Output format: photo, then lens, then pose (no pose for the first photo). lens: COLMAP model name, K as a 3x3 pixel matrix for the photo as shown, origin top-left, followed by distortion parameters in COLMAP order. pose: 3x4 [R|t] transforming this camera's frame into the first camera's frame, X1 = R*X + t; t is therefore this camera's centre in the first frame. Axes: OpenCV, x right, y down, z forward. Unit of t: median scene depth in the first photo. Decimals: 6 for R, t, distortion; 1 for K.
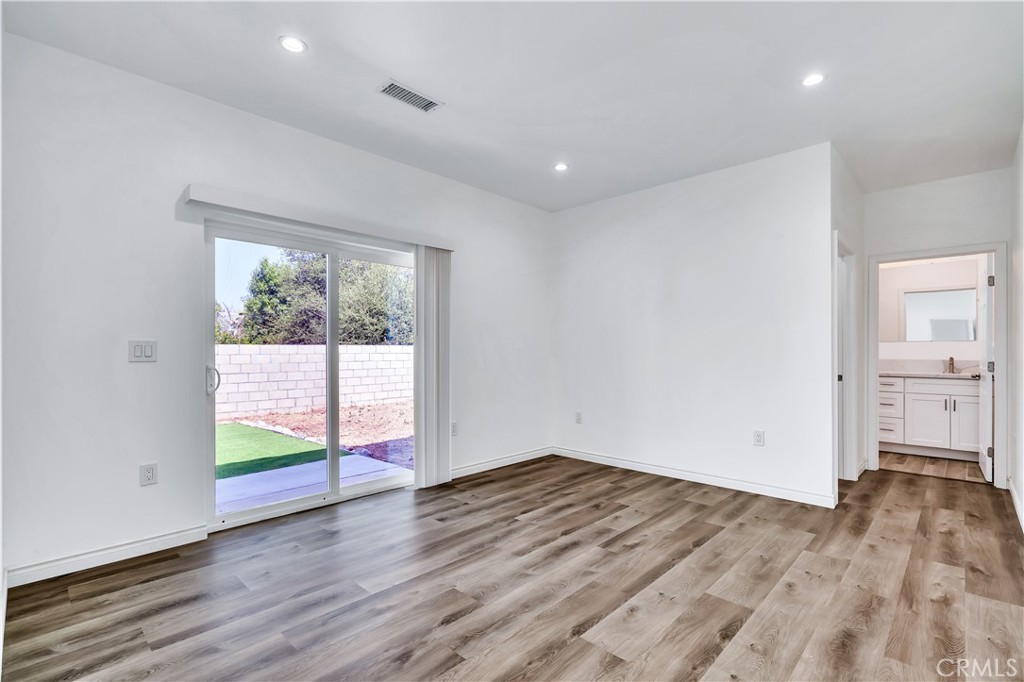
lens RADIAL K [[496.0, 0, 518.3], [0, 496.0, 347.2], [0, 0, 1]] dist [0.002380, 0.001275]
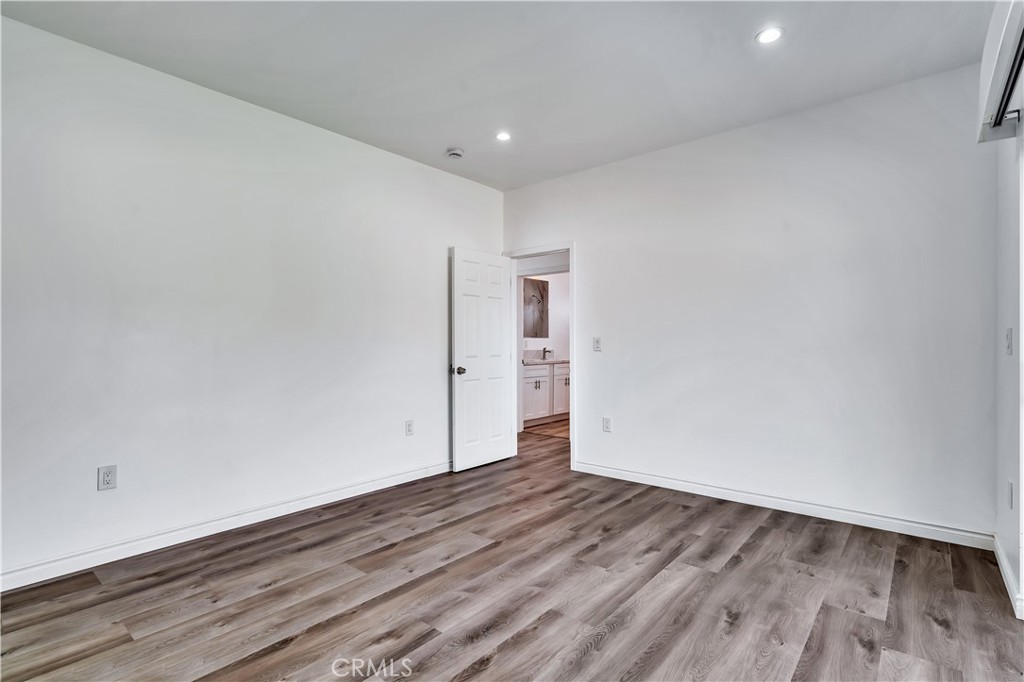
lens RADIAL K [[496.0, 0, 511.2], [0, 496.0, 343.1], [0, 0, 1]] dist [0.002380, 0.001275]
pose [[-0.999609, 0.003273, -0.027780, 0.099760], [0.003576, 0.999935, -0.010867, 0.019016], [0.027743, -0.010963, -0.999555, 2.058102]]
